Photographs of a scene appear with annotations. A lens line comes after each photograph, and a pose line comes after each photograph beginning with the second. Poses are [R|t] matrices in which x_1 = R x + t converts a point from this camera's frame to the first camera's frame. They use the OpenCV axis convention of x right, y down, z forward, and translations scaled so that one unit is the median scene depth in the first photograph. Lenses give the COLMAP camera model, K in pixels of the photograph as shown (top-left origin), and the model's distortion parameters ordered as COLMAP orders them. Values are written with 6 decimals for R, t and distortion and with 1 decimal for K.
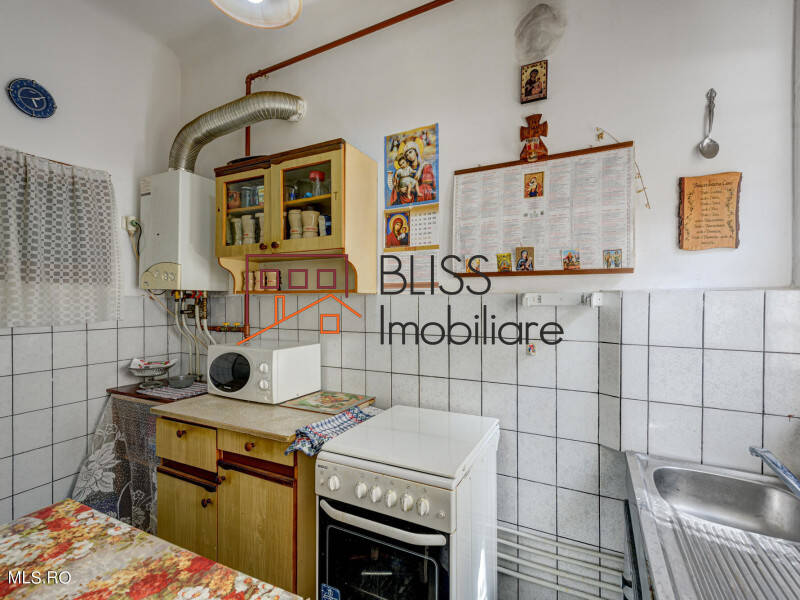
lens RADIAL K [[382.6, 0, 374.3], [0, 382.6, 301.8], [0, 0, 1]] dist [0.011533, -0.001983]
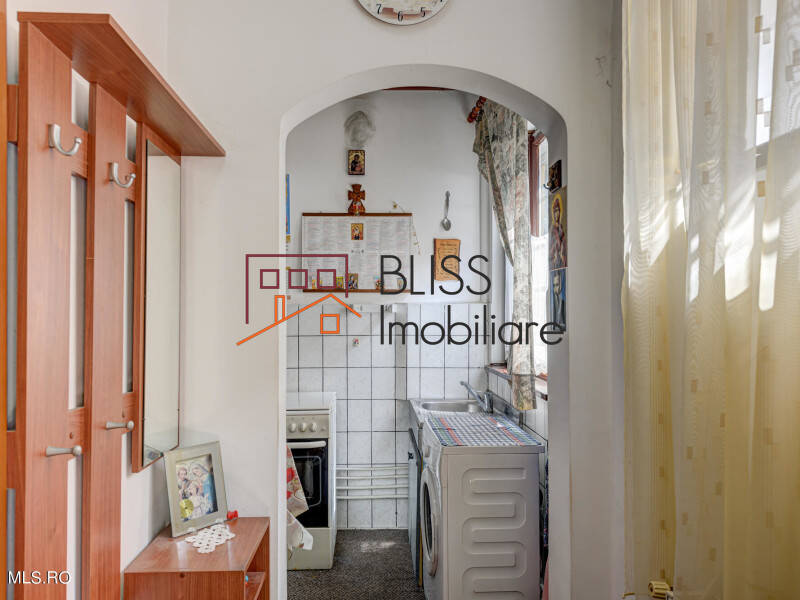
lens RADIAL K [[537.5, 0, 399.2], [0, 537.5, 303.4], [0, 0, 1]] dist [-0.000660, -0.000039]
pose [[0.843496, 0.007503, 0.537083, -0.567197], [0.004770, 0.999758, -0.021458, 0.019385], [-0.537114, 0.020661, 0.843256, -0.843132]]
